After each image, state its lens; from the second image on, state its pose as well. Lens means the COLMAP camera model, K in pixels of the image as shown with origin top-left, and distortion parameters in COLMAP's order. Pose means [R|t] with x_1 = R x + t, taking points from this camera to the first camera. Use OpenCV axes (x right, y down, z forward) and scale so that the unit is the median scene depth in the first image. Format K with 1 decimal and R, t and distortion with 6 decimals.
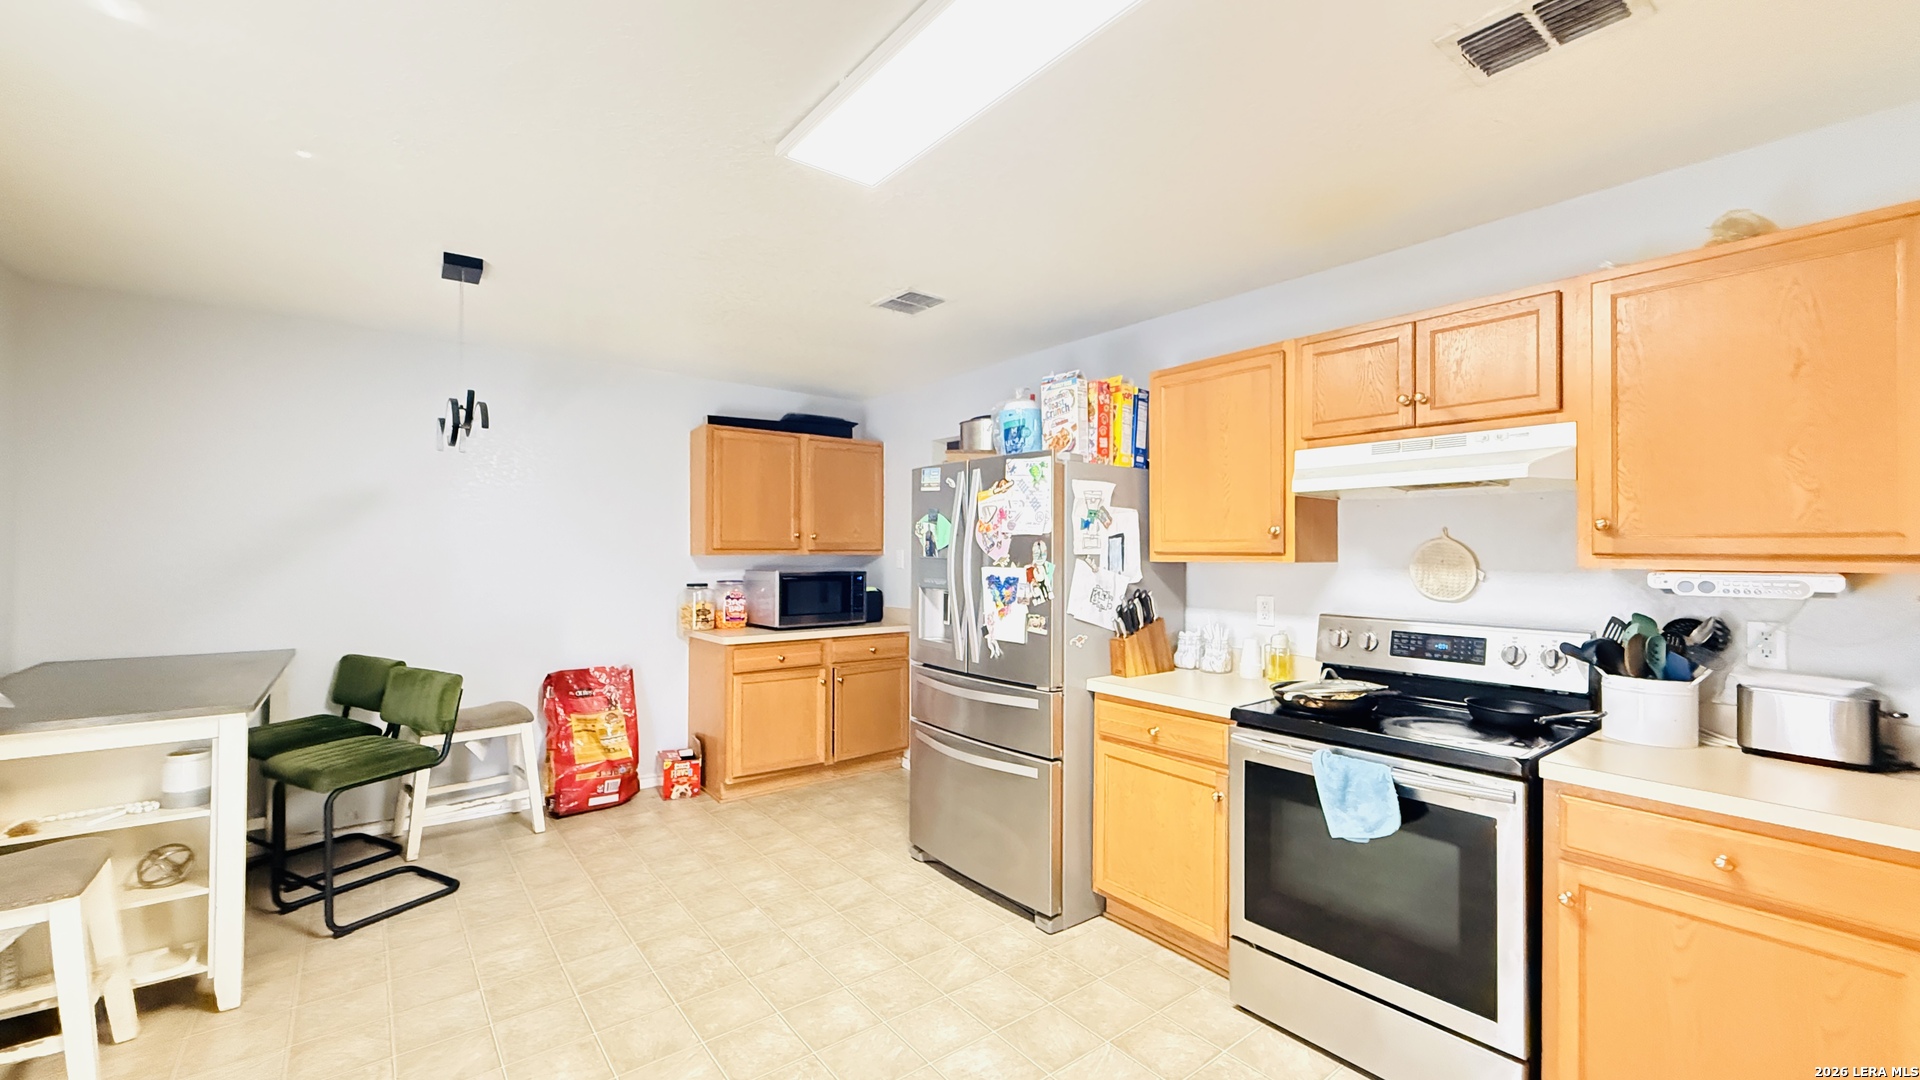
lens RADIAL K [[768.2, 0, 960.0], [0, 768.2, 540.0], [0, 0, 1]] dist [0.002255, 0.000026]
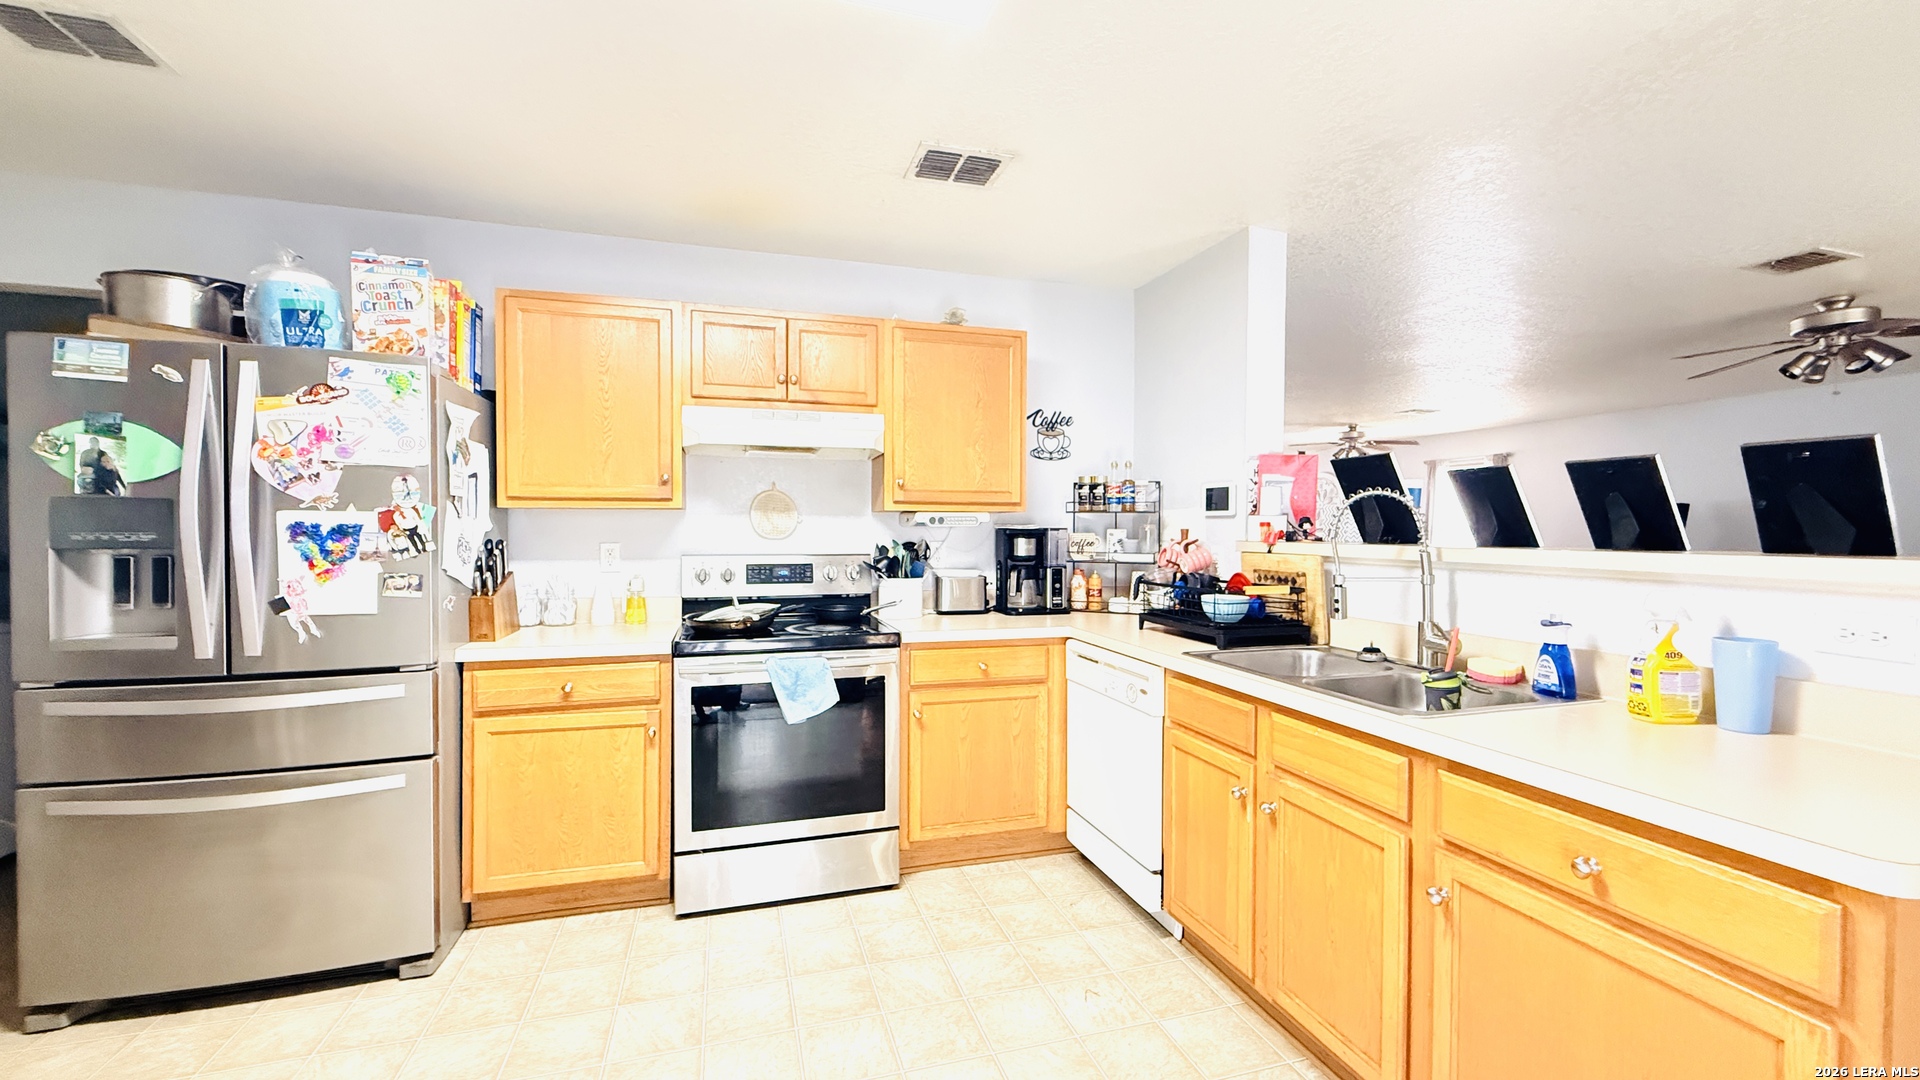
lens RADIAL K [[768.2, 0, 960.0], [0, 768.2, 540.0], [0, 0, 1]] dist [0.002255, 0.000026]
pose [[0.358209, -0.021529, 0.933393, -0.395924], [-0.015241, 0.999466, 0.028902, 0.033393], [-0.933517, -0.024579, 0.357689, 0.209892]]
